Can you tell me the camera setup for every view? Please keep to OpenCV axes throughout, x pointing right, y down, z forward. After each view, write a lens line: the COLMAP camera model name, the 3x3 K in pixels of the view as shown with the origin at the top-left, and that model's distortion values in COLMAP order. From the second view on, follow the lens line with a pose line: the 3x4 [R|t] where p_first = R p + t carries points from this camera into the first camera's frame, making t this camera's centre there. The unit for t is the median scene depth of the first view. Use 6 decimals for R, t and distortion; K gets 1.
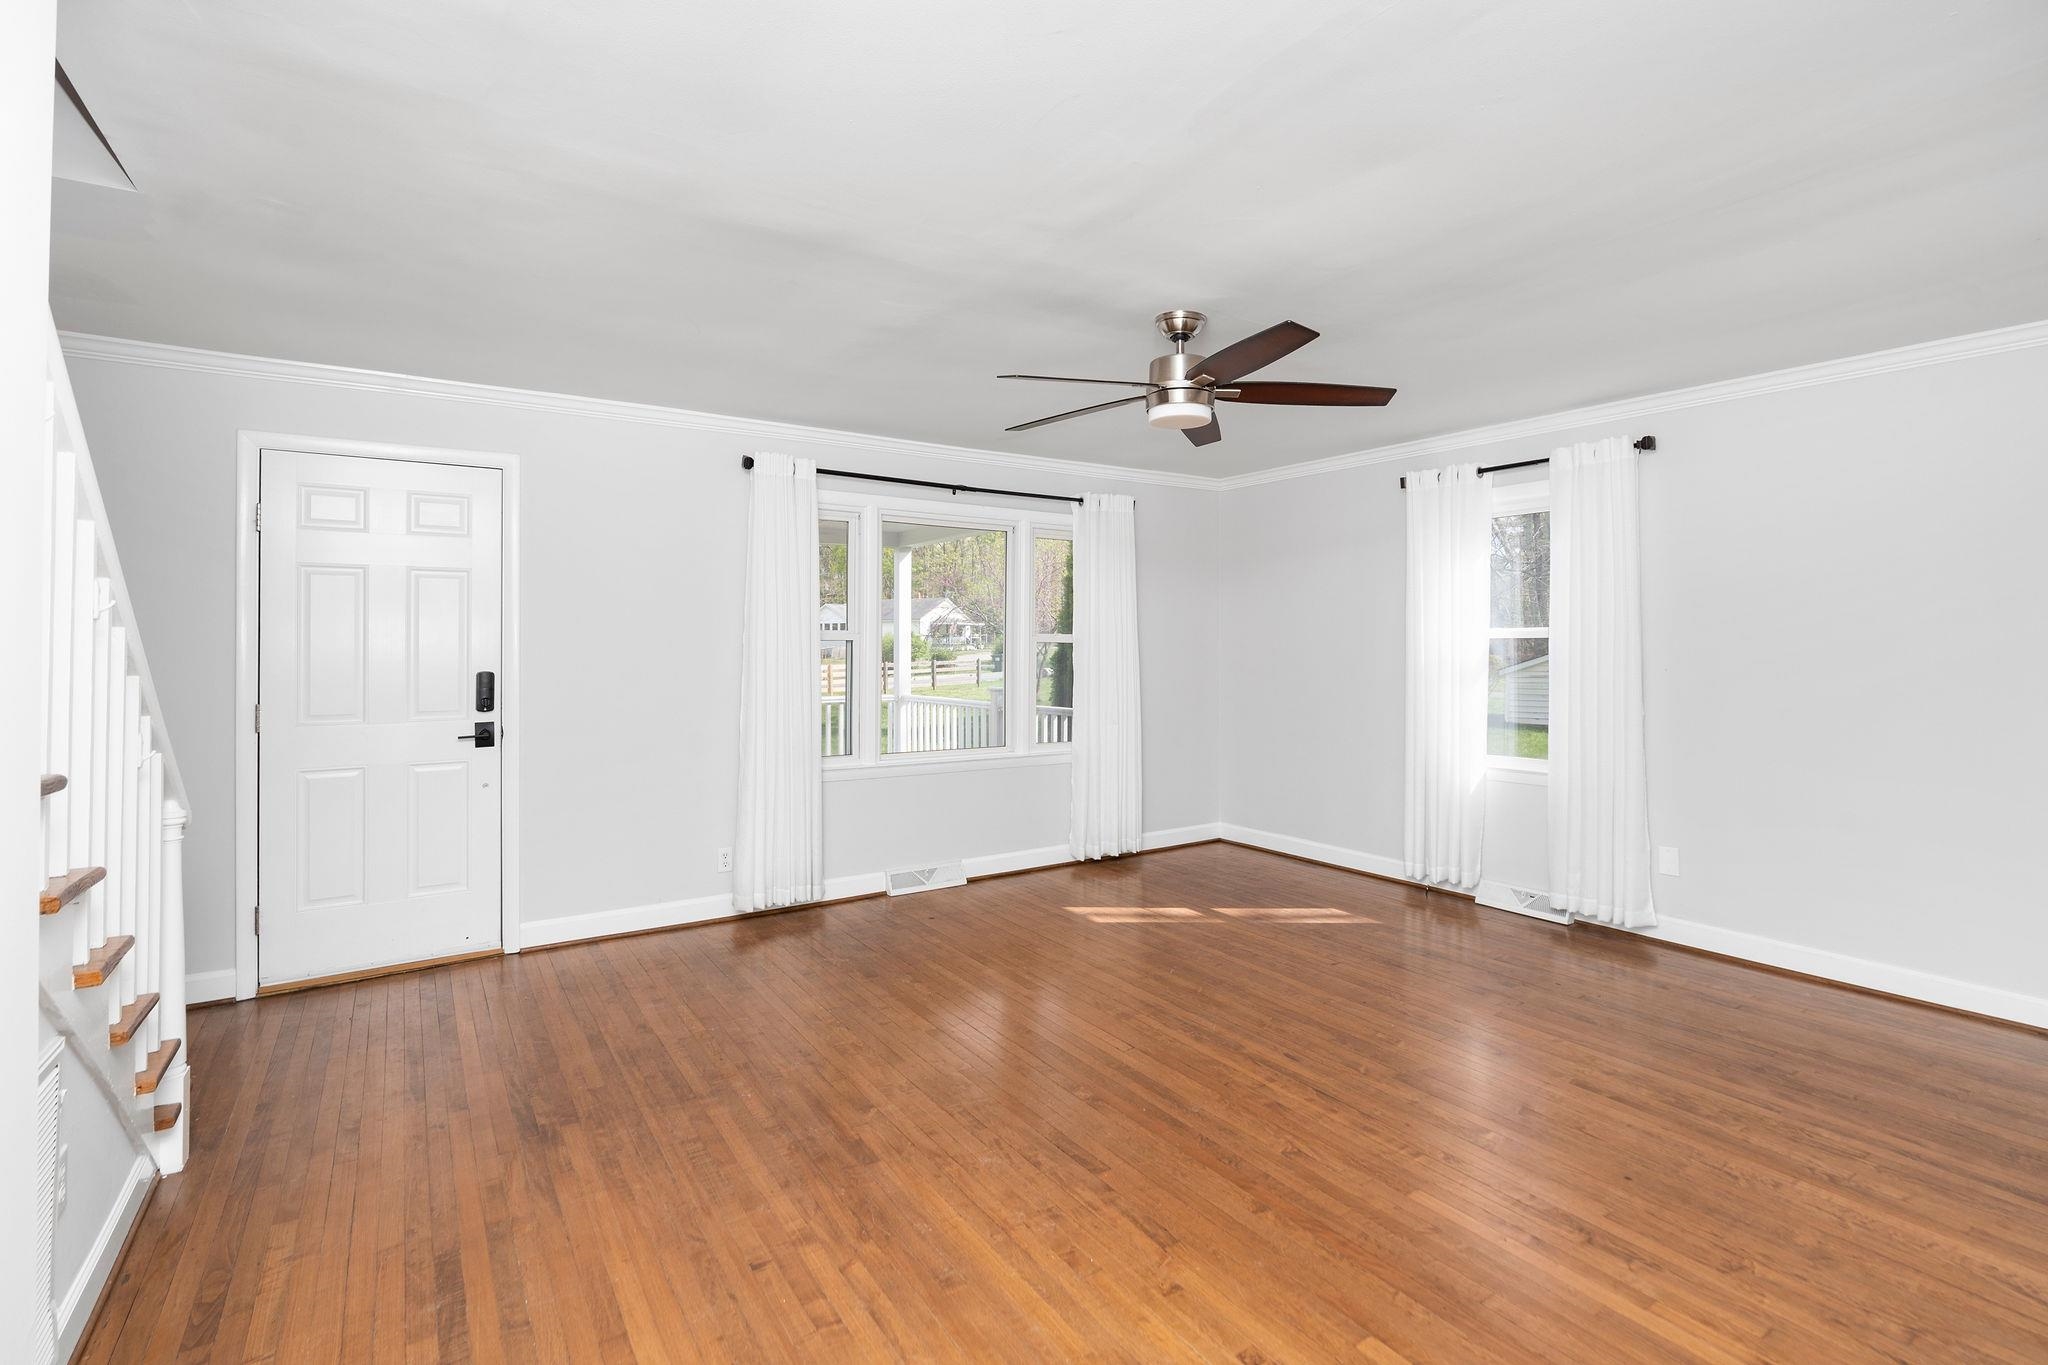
lens RADIAL K [[947.3, 0, 1025.0], [0, 947.3, 634.4], [0, 0, 1]] dist [-0.005449, 0.000062]
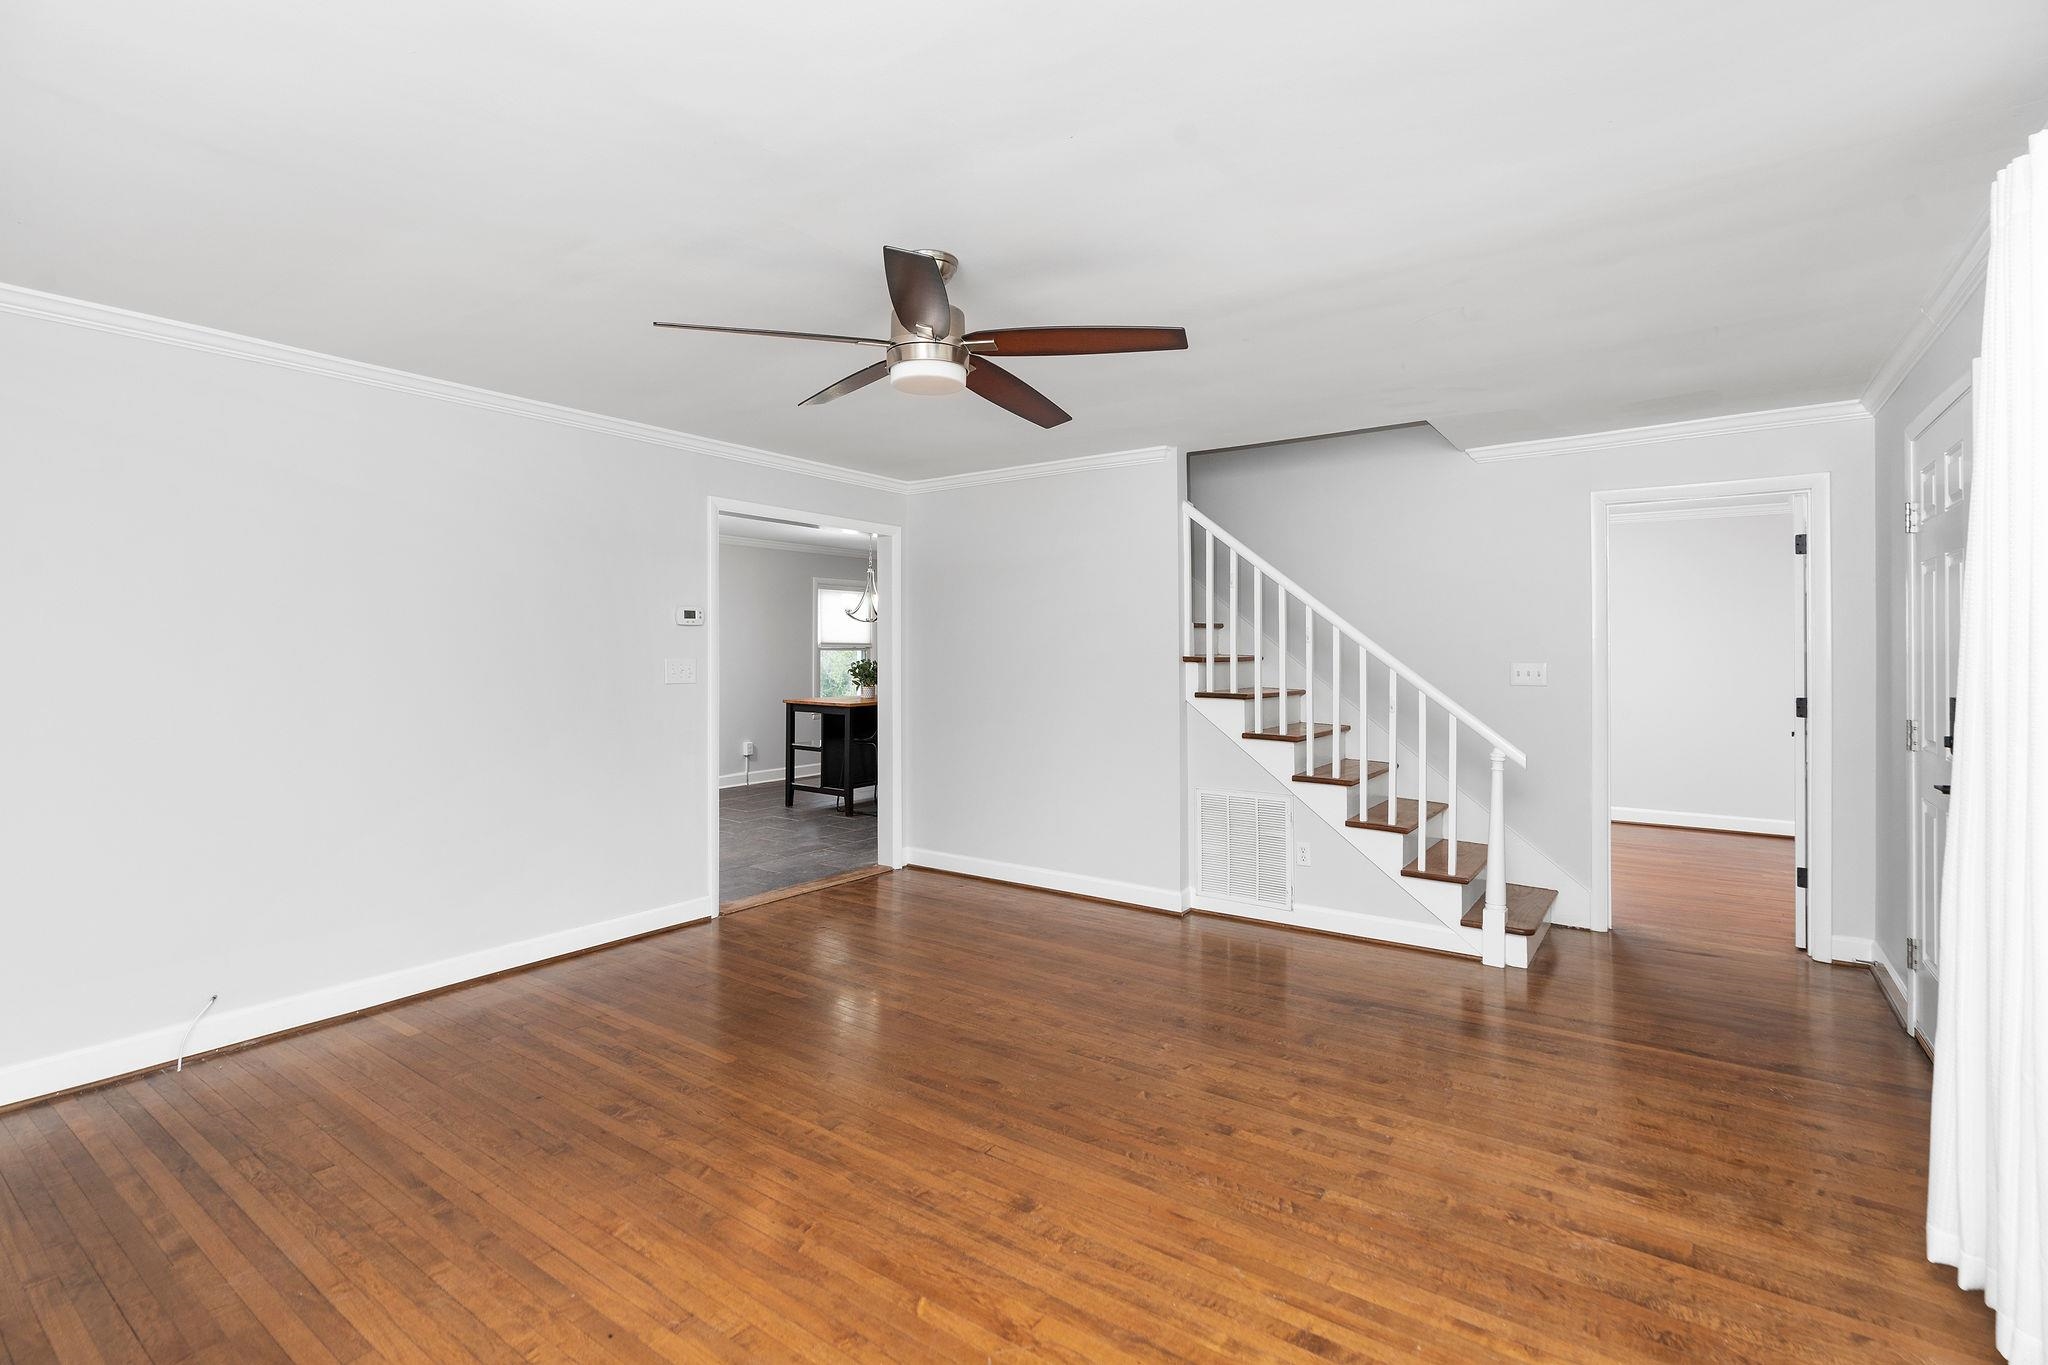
lens RADIAL K [[947.3, 0, 1022.6], [0, 947.3, 660.7], [0, 0, 1]] dist [-0.005449, 0.000062]
pose [[-0.932863, 0.002271, -0.360225, 0.399462], [0.000946, 0.999992, 0.003855, 0.014559], [0.360230, 0.003255, -0.932858, 1.878837]]
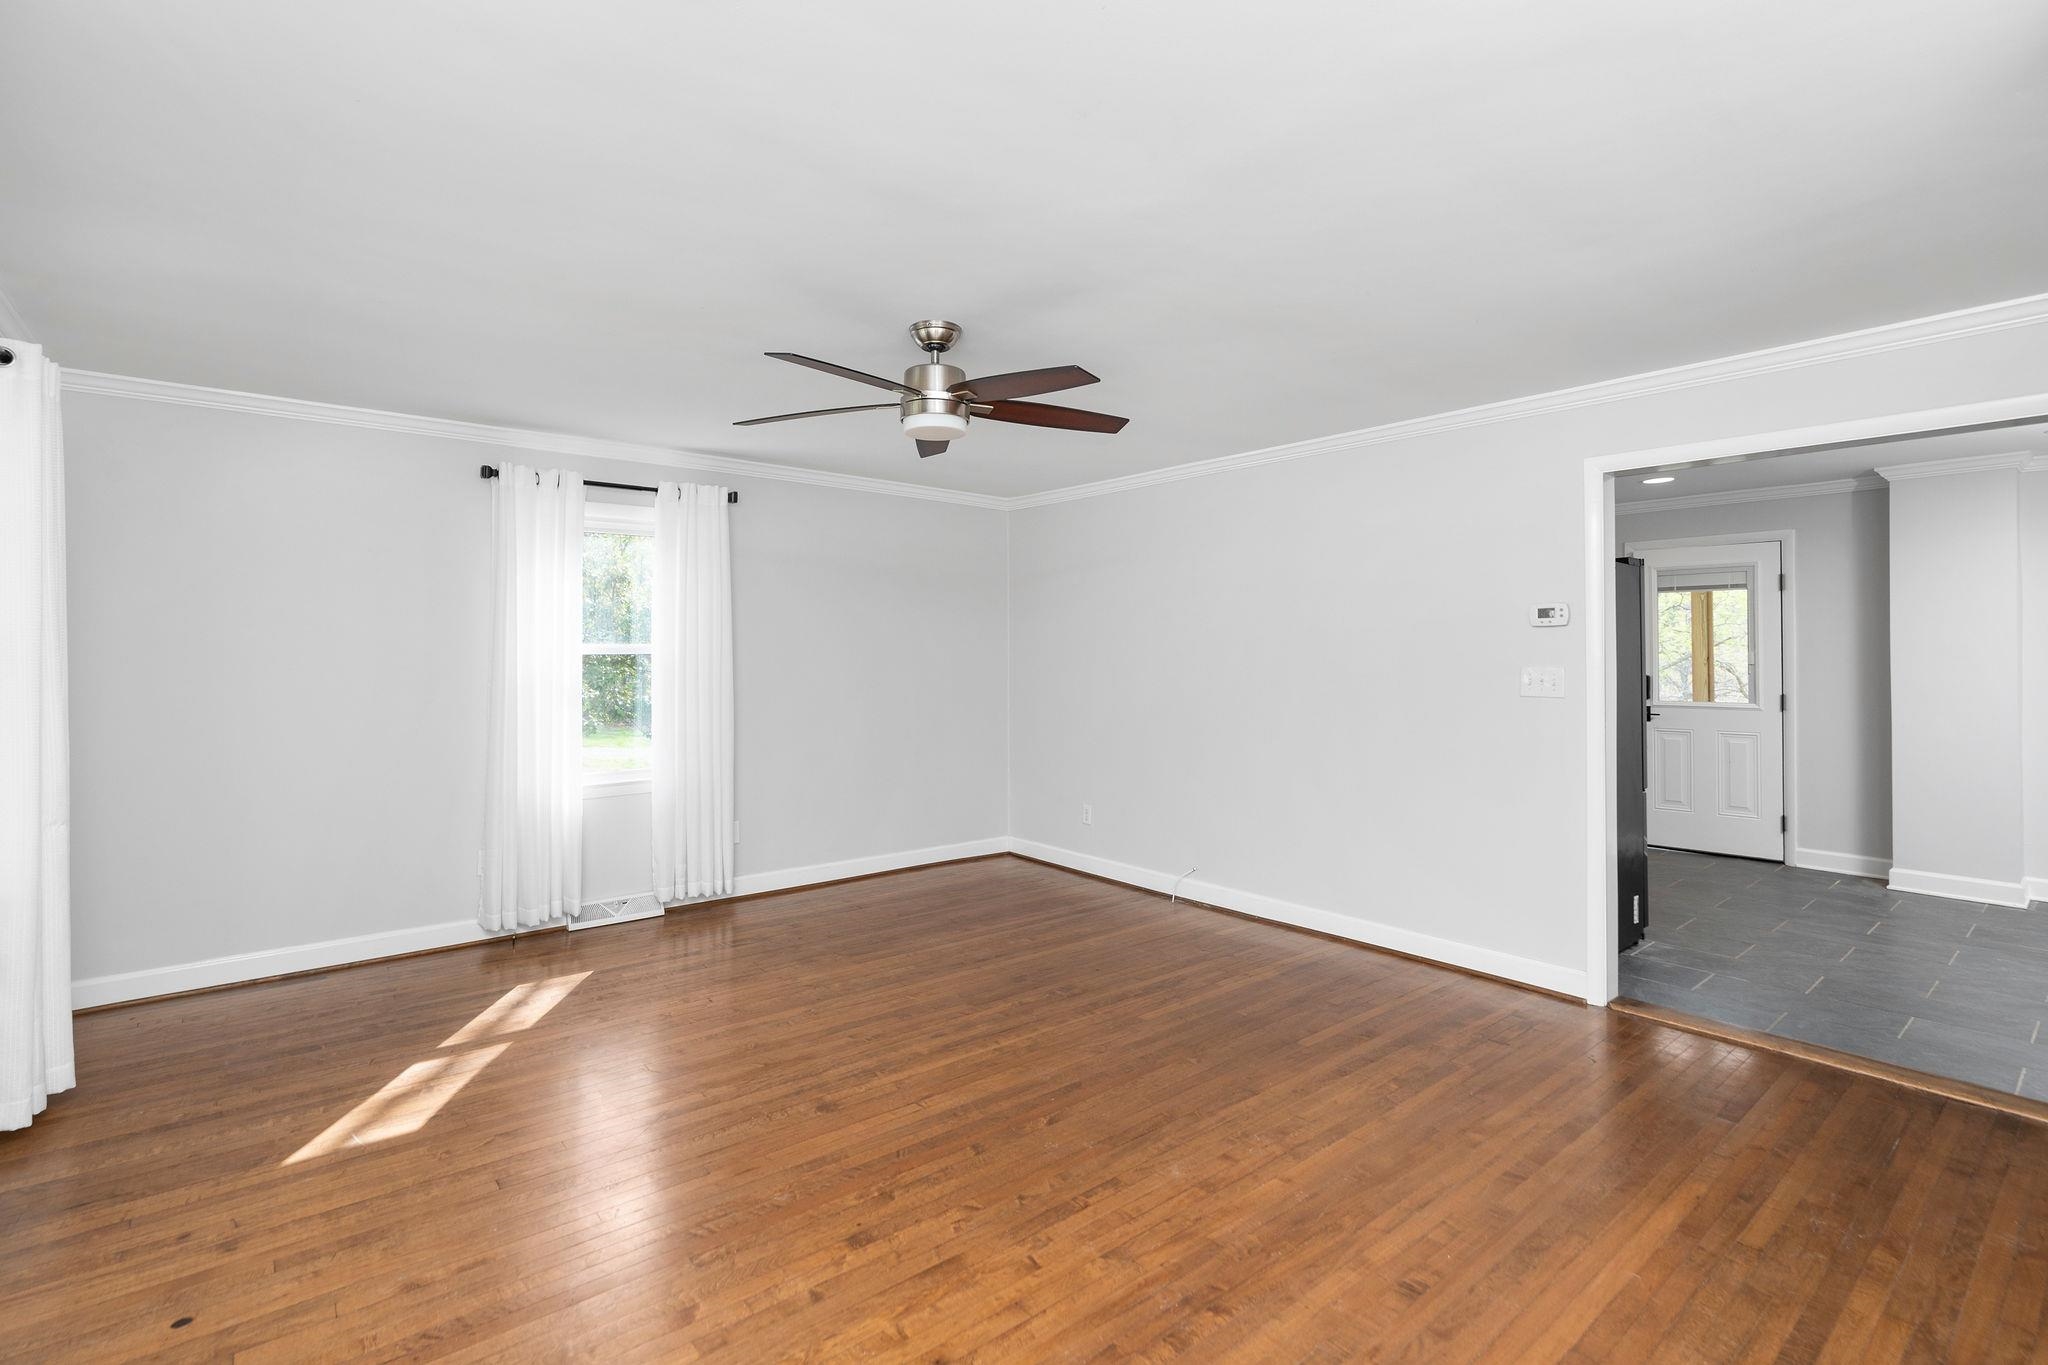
lens RADIAL K [[947.3, 0, 1014.9], [0, 947.3, 674.1], [0, 0, 1]] dist [-0.005449, 0.000062]
pose [[-0.096656, -0.015399, 0.995199, -0.846084], [-0.005169, 0.999875, 0.014969, 0.010915], [-0.995304, -0.003698, -0.096724, 1.059546]]
